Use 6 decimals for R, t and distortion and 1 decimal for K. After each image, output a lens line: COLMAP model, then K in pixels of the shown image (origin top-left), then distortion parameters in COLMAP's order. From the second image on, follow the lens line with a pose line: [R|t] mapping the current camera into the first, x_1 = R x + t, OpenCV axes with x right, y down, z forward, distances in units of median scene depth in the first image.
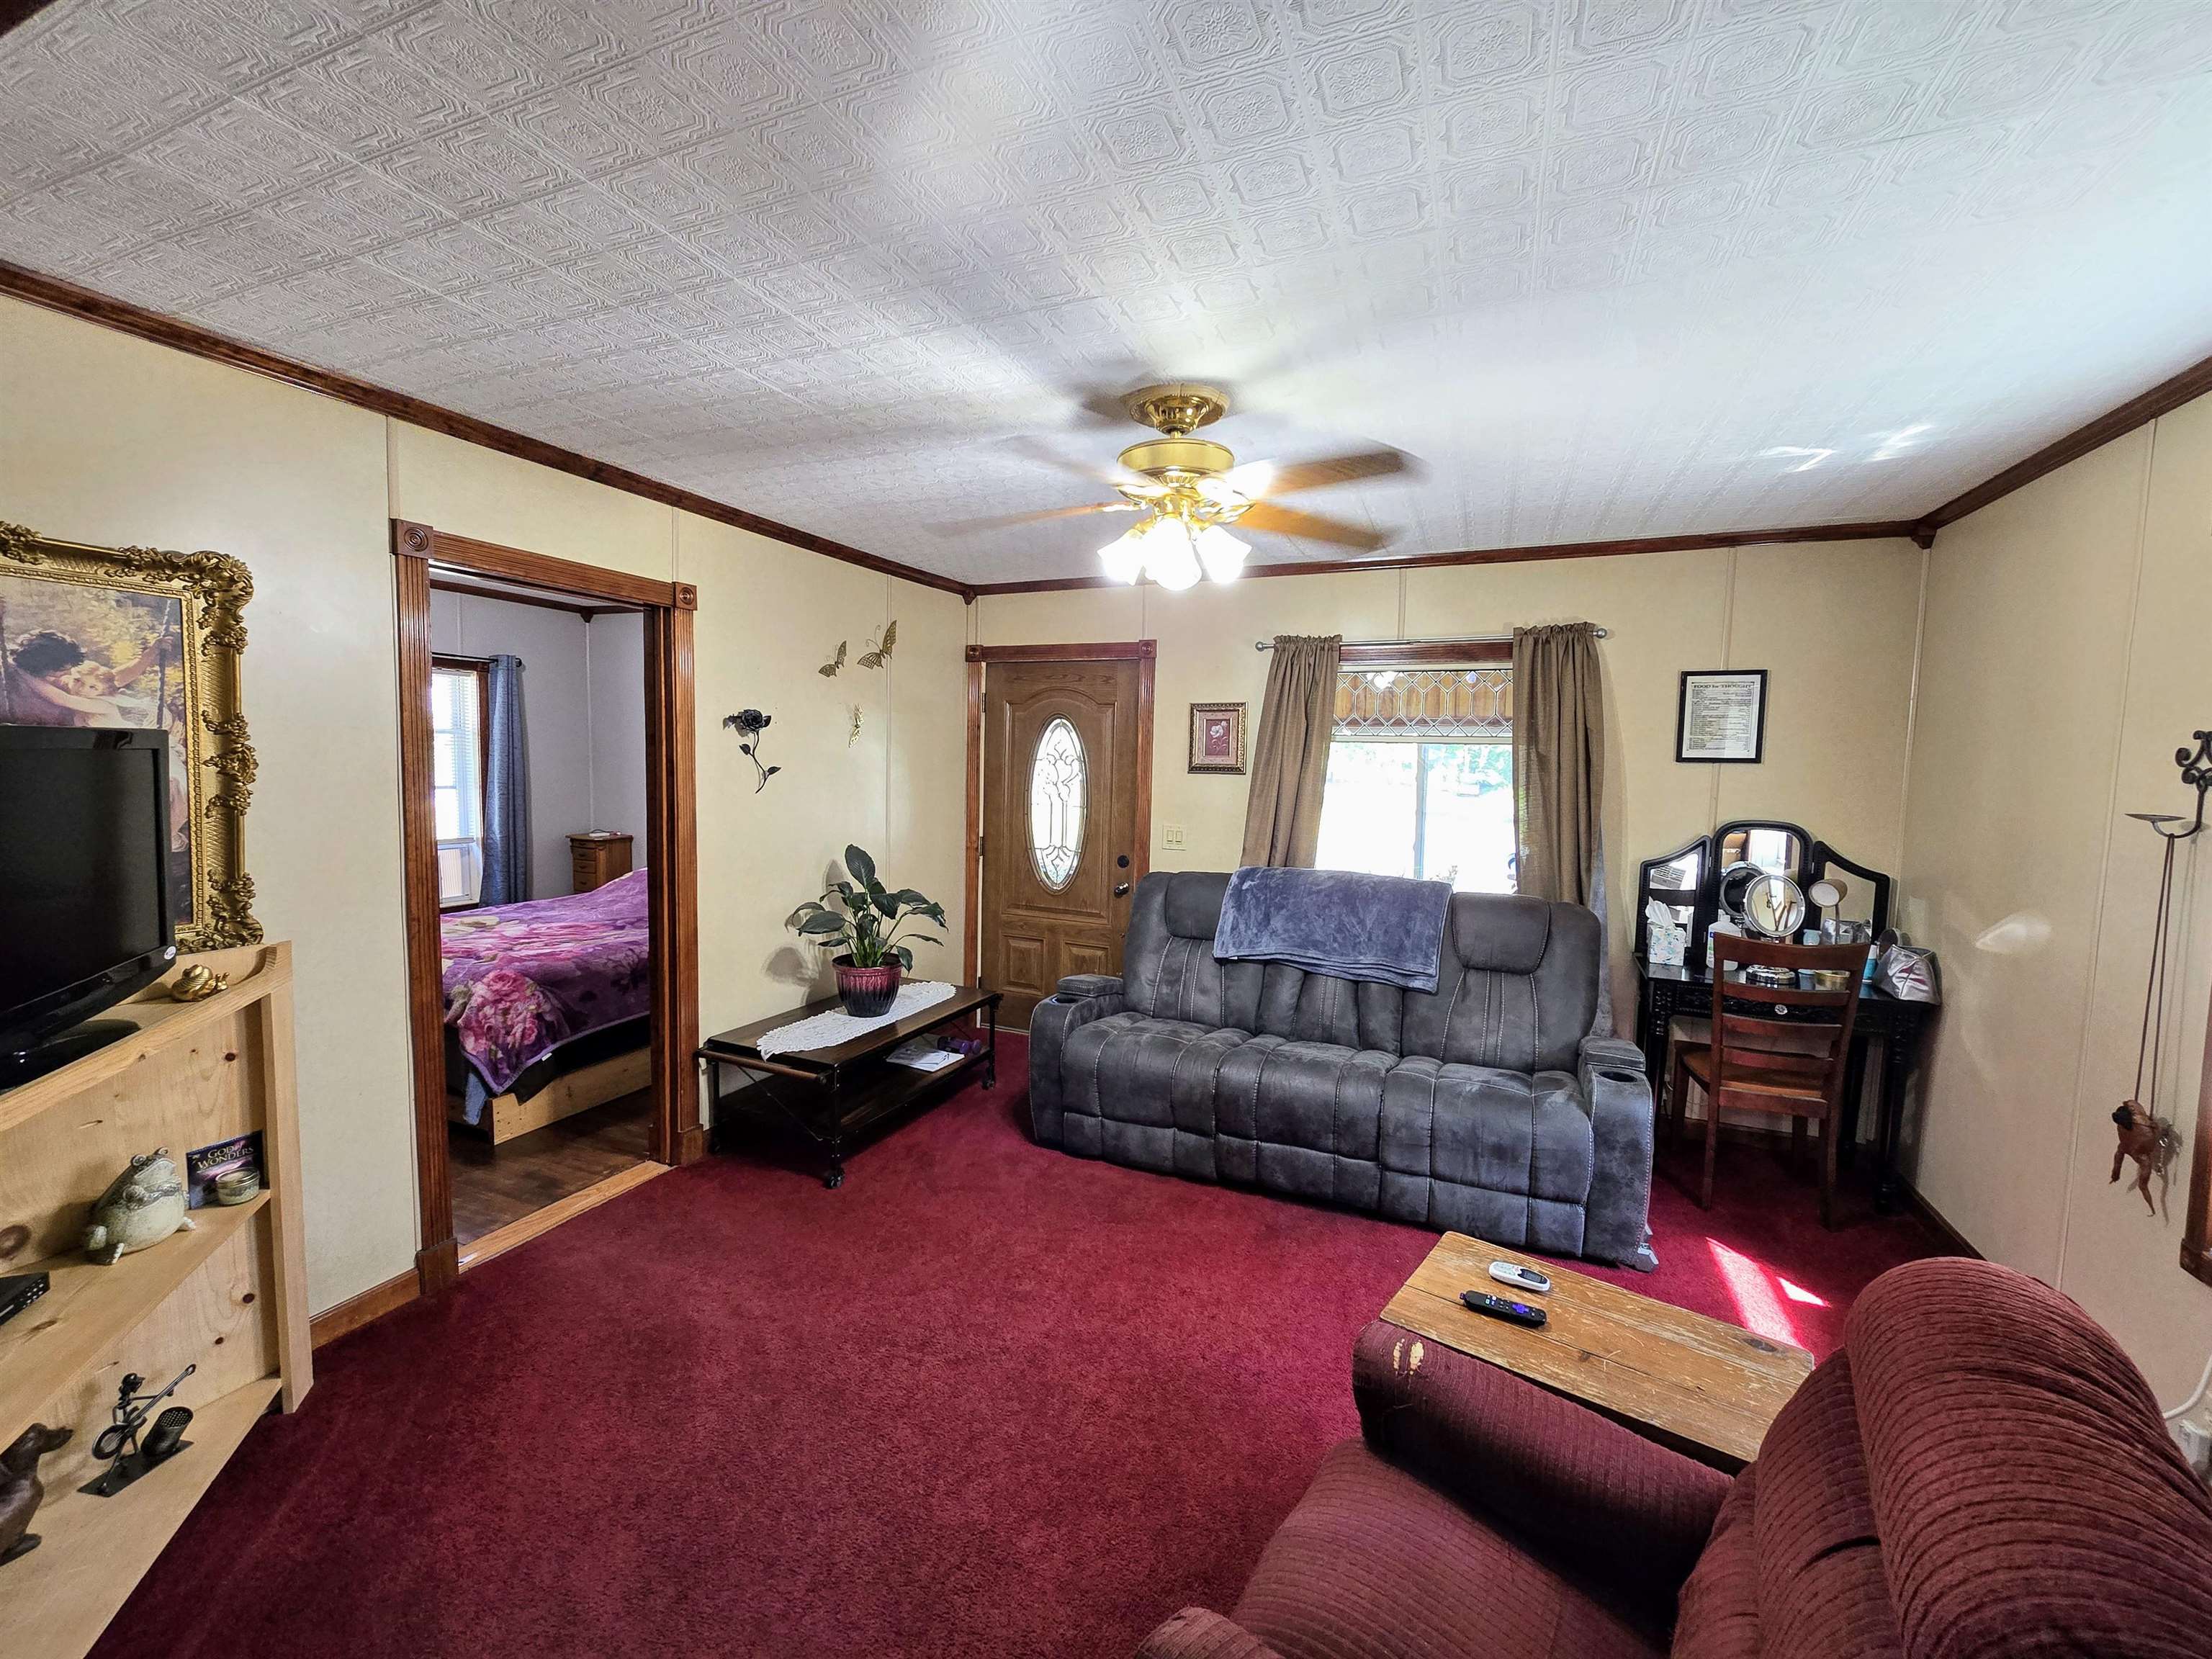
lens RADIAL K [[904.9, 0, 1102.2], [0, 904.9, 824.9], [0, 0, 1]] dist [-0.001031, -0.001167]
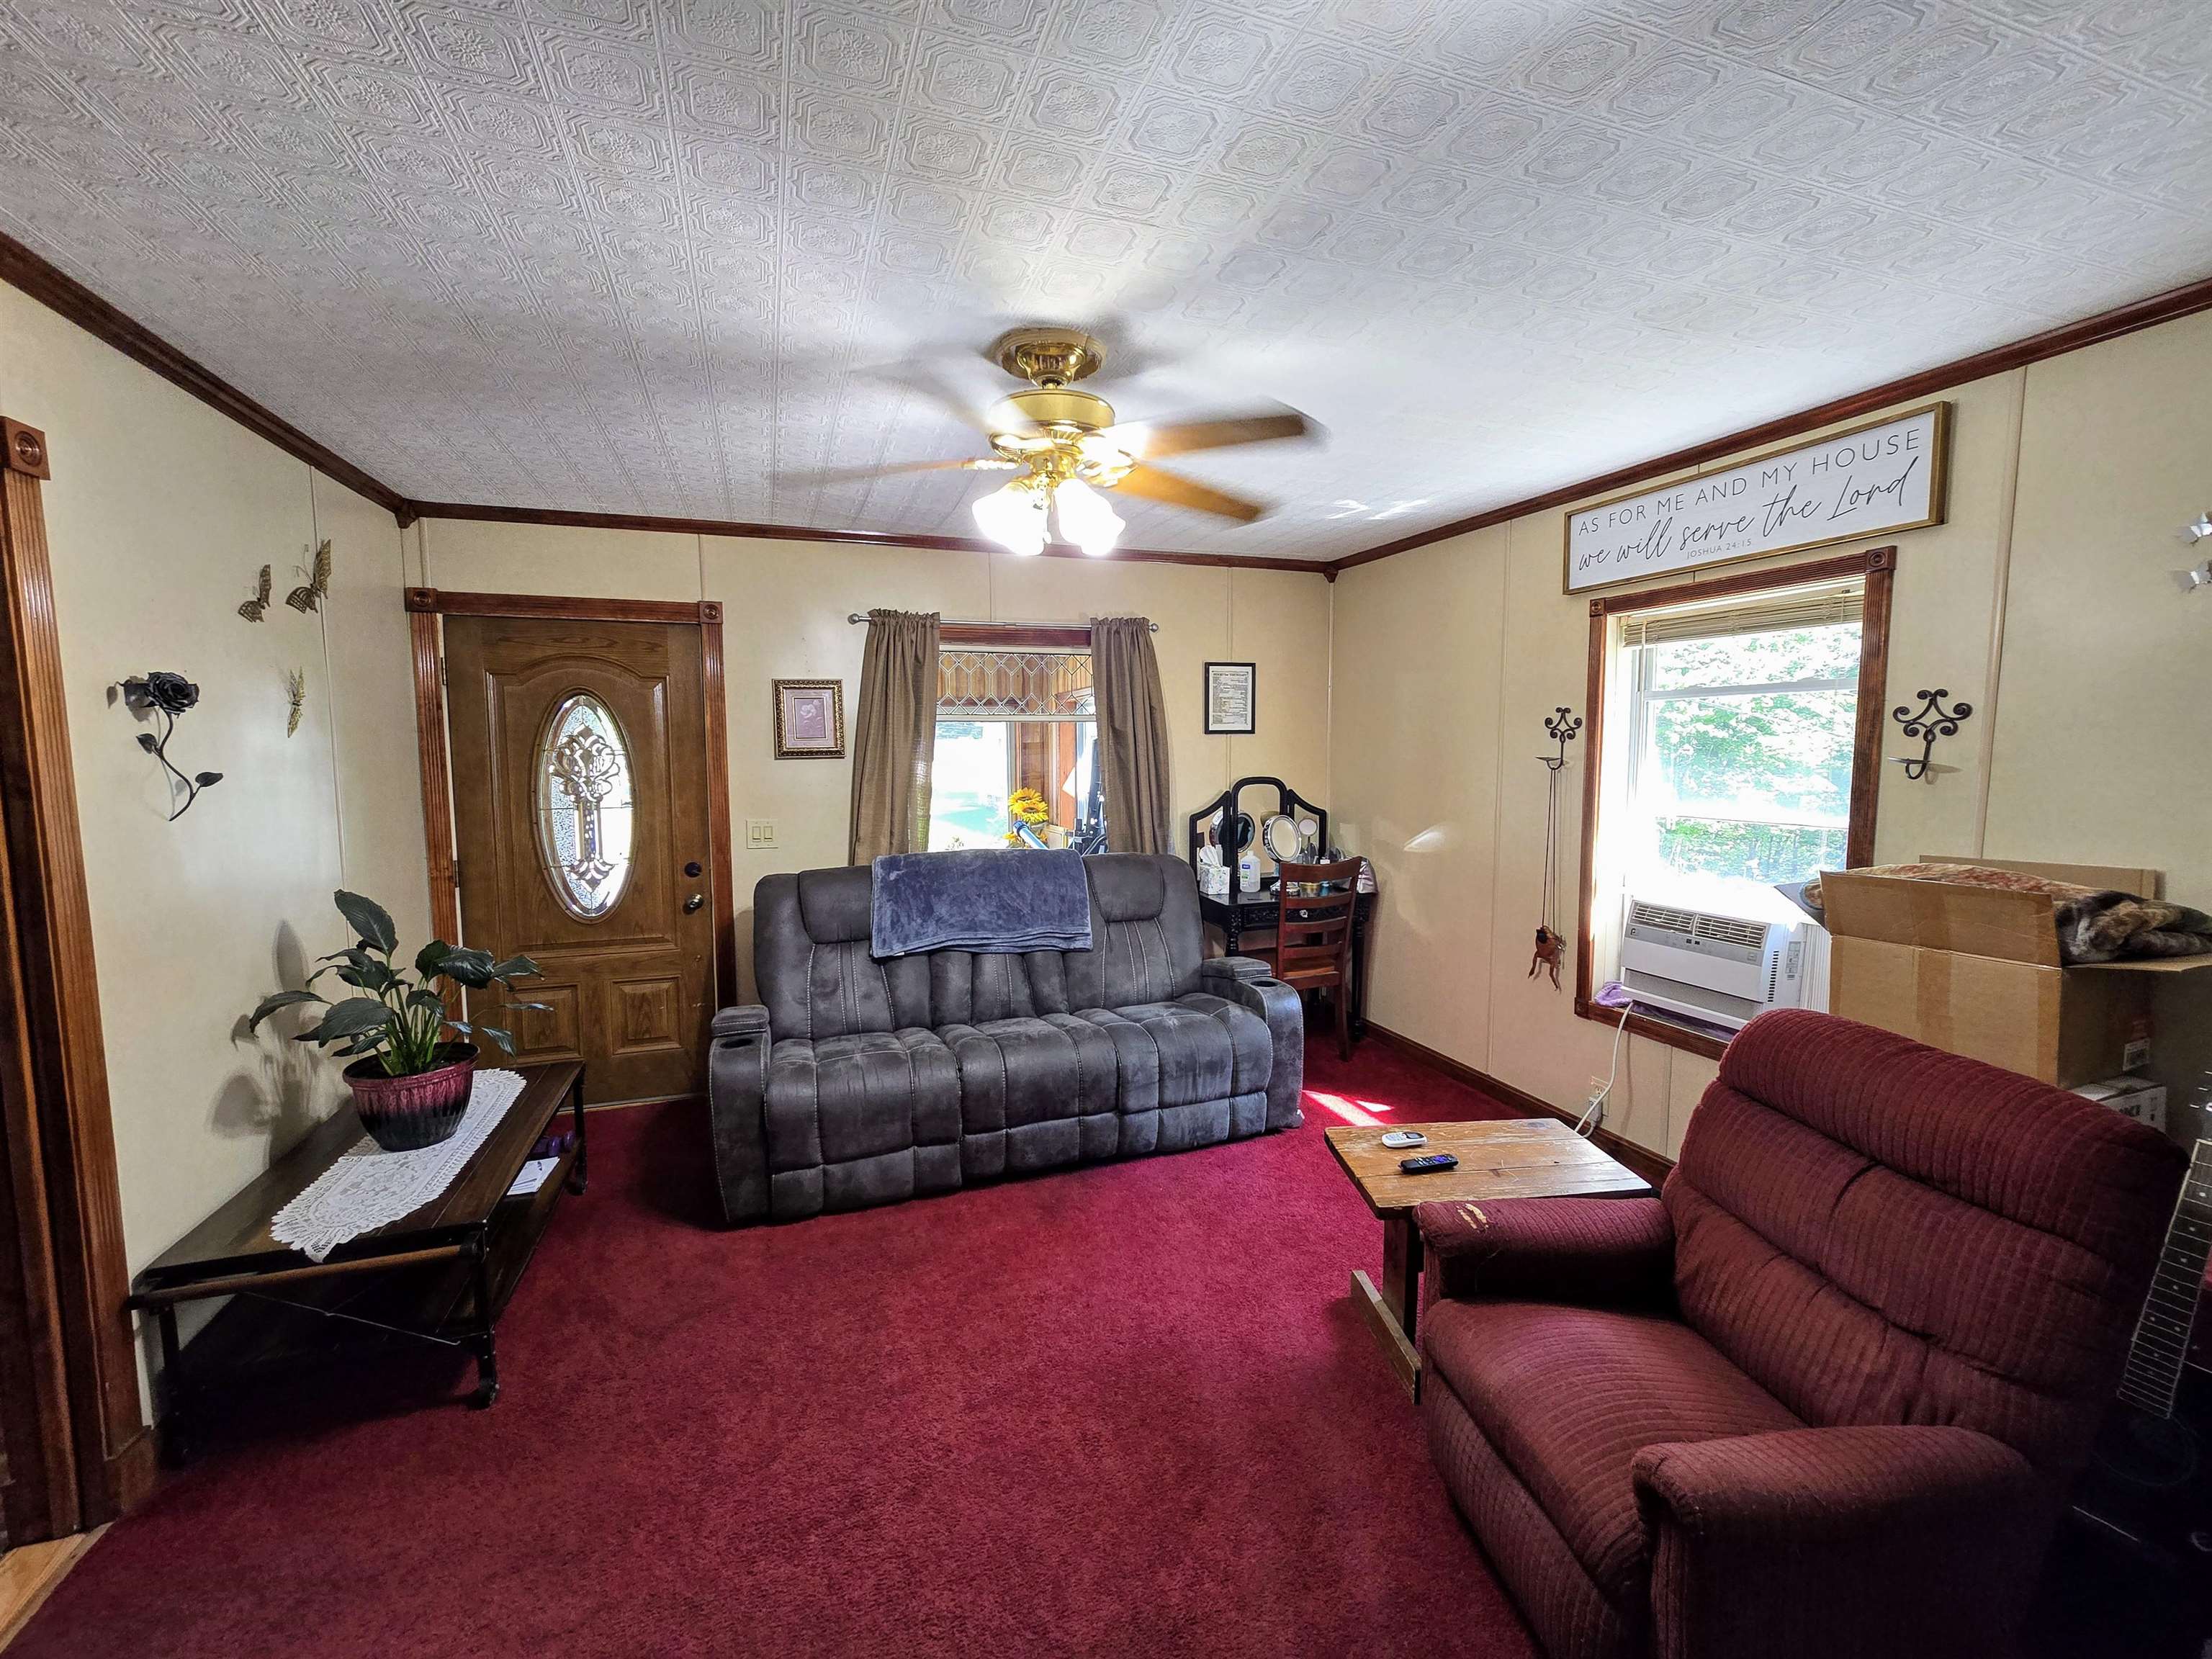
lens RADIAL K [[903.2, 0, 1101.4], [0, 903.2, 824.1], [0, 0, 1]] dist [-0.000454, -0.000060]
pose [[0.725911, -0.087151, 0.682245, -0.349813], [0.074642, 0.996063, 0.047819, -0.016410], [-0.683727, 0.016212, 0.729558, 0.188958]]
